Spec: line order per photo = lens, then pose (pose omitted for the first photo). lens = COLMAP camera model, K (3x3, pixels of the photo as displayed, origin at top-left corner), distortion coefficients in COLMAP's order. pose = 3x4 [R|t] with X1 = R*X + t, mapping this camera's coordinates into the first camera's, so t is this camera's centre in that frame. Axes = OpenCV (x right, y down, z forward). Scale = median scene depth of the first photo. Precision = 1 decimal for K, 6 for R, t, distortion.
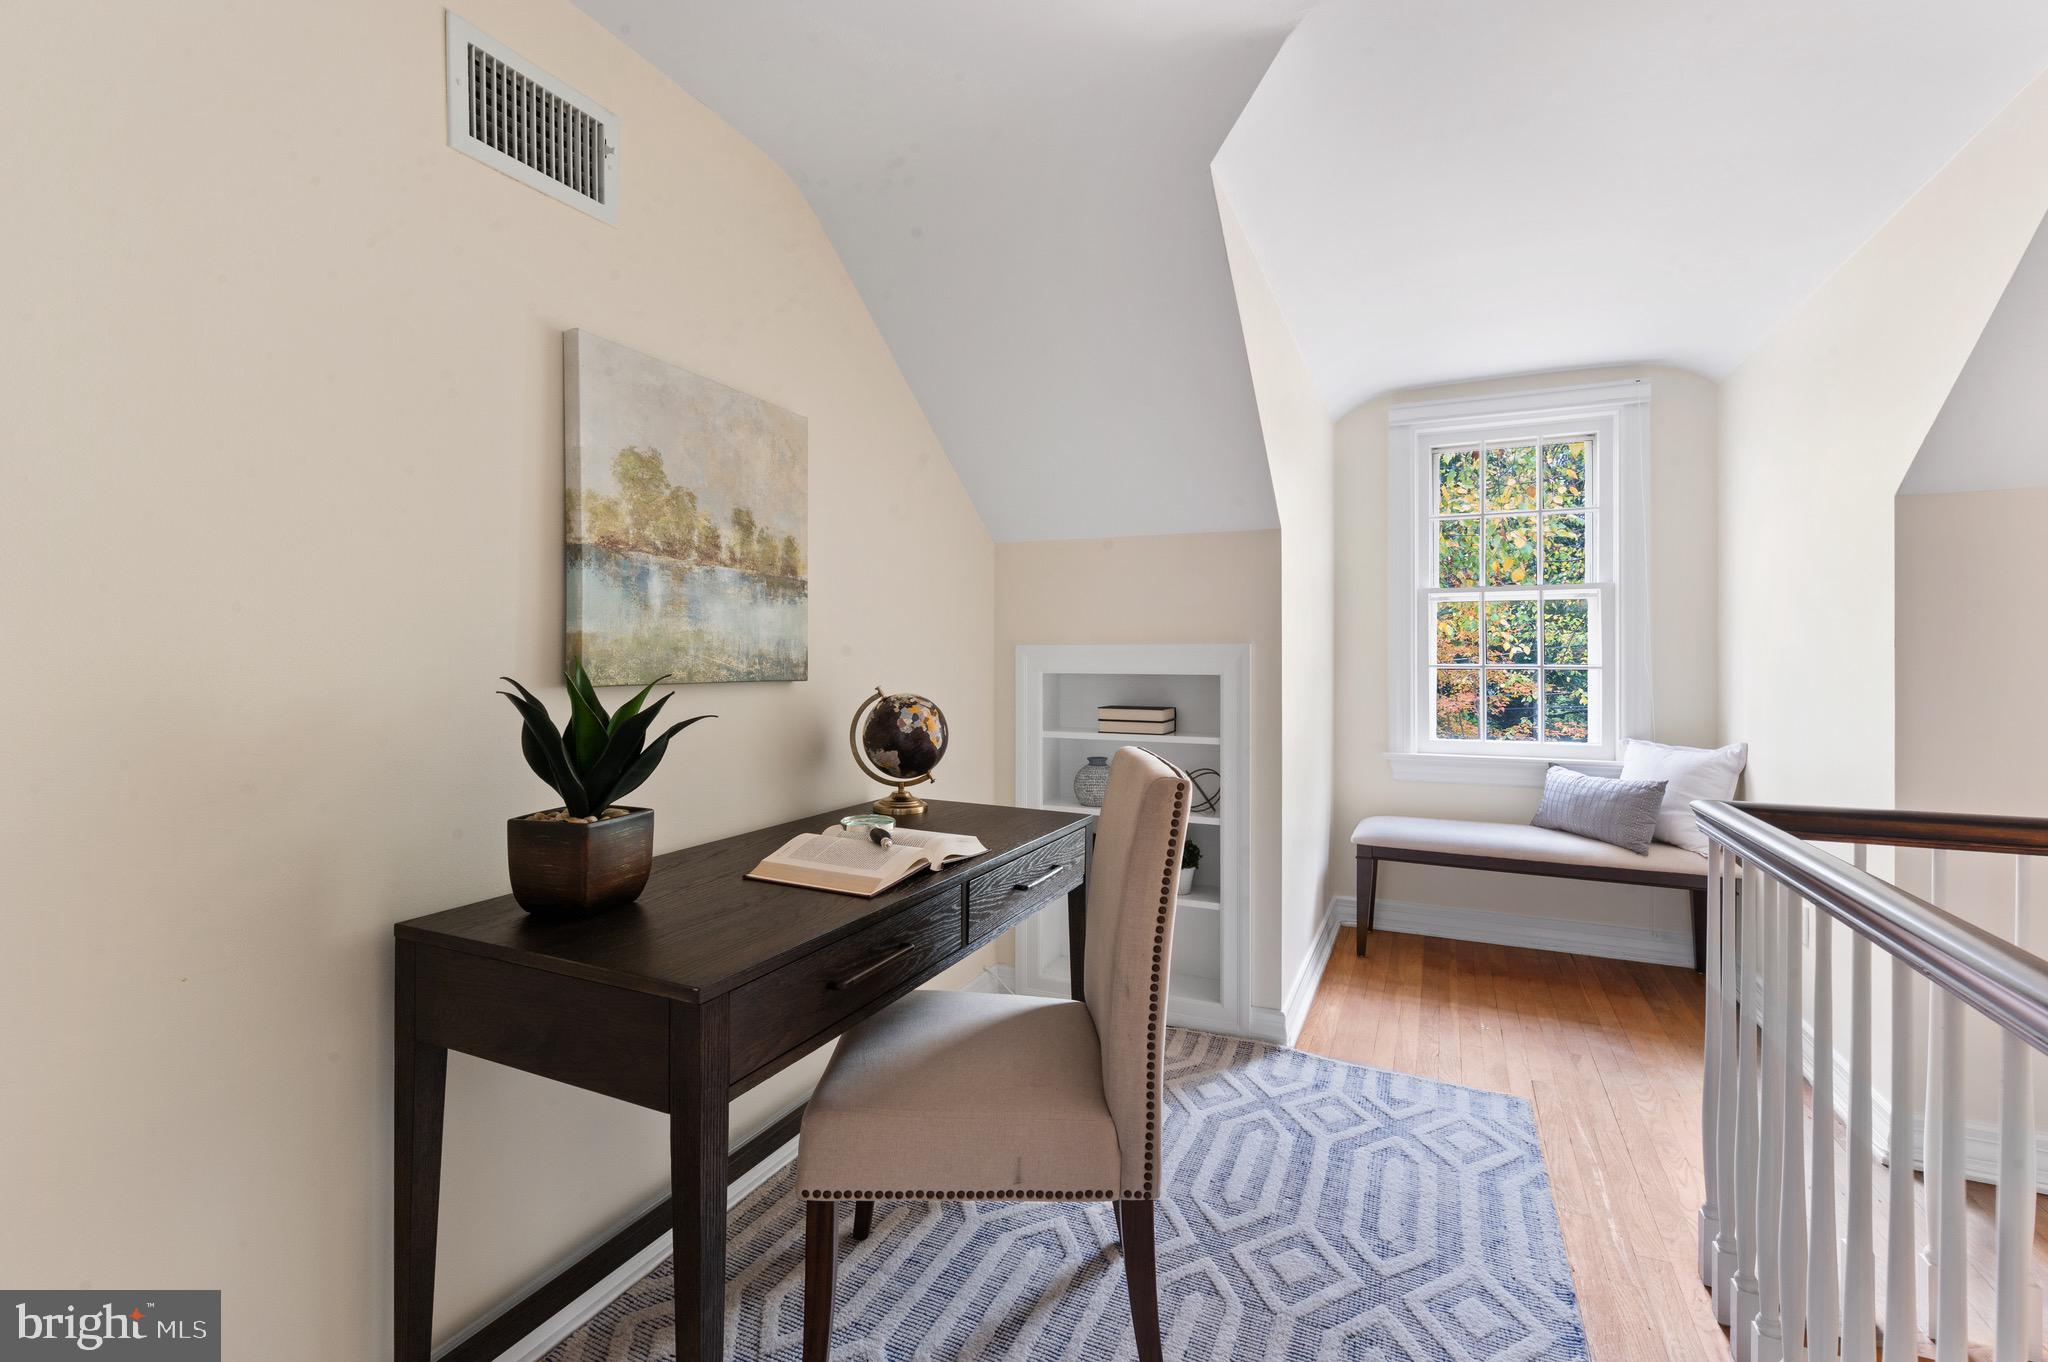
lens RADIAL K [[876.7, 0, 1033.0], [0, 876.7, 662.5], [0, 0, 1]] dist [0.011652, -0.004220]
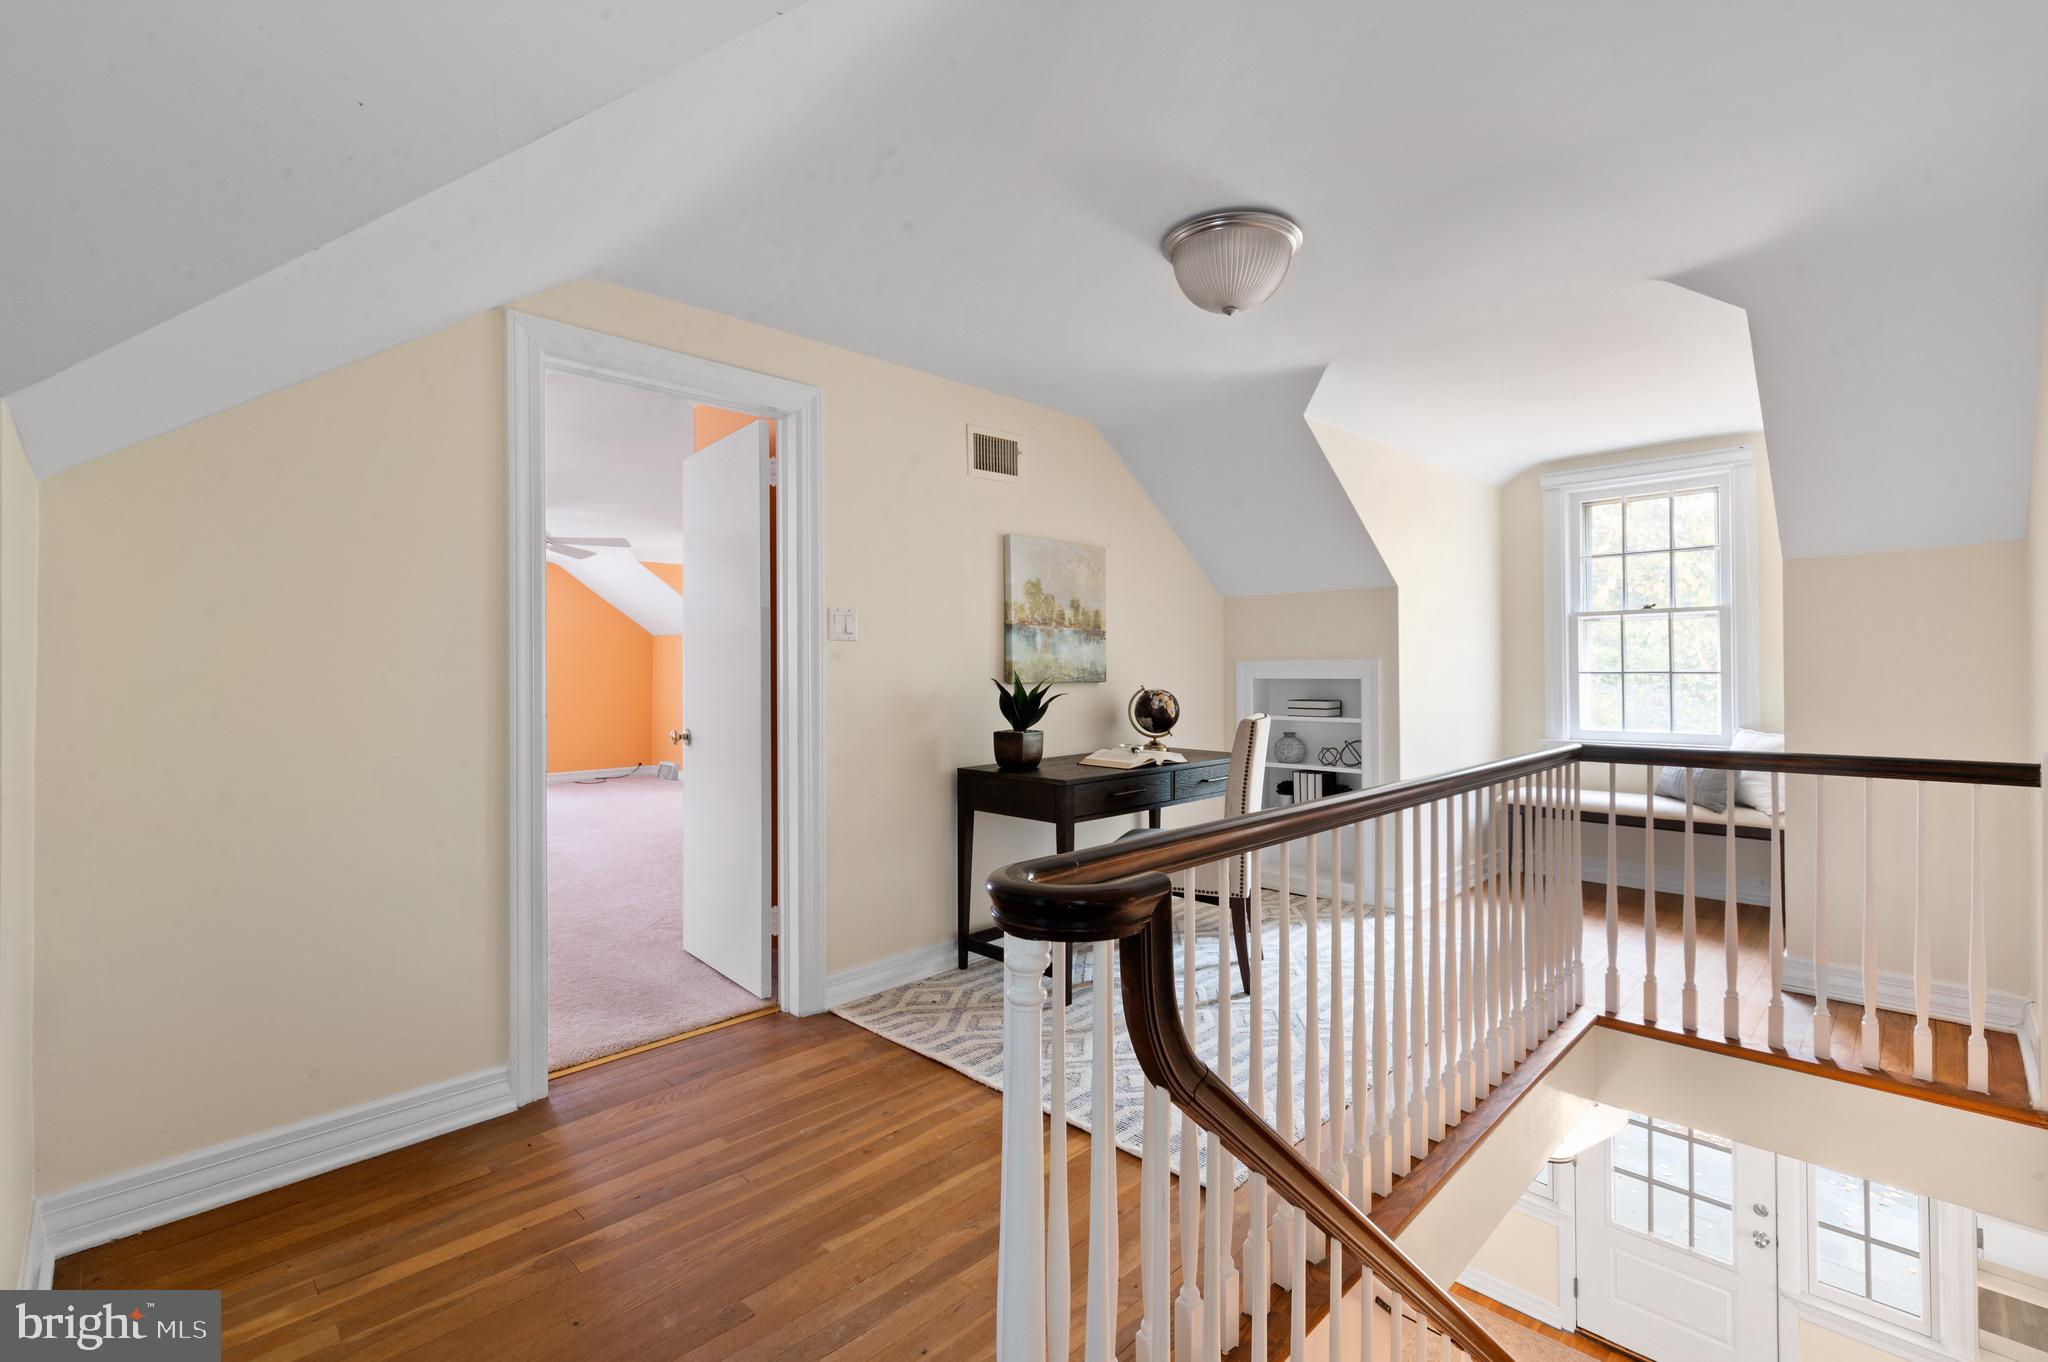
lens RADIAL K [[876.7, 0, 1027.8], [0, 876.7, 670.7], [0, 0, 1]] dist [0.011652, -0.004220]
pose [[0.935028, -0.008248, -0.354477, 0.324561], [0.007065, 0.999964, -0.004633, 0.003980], [0.354502, 0.001827, 0.935053, -1.060815]]
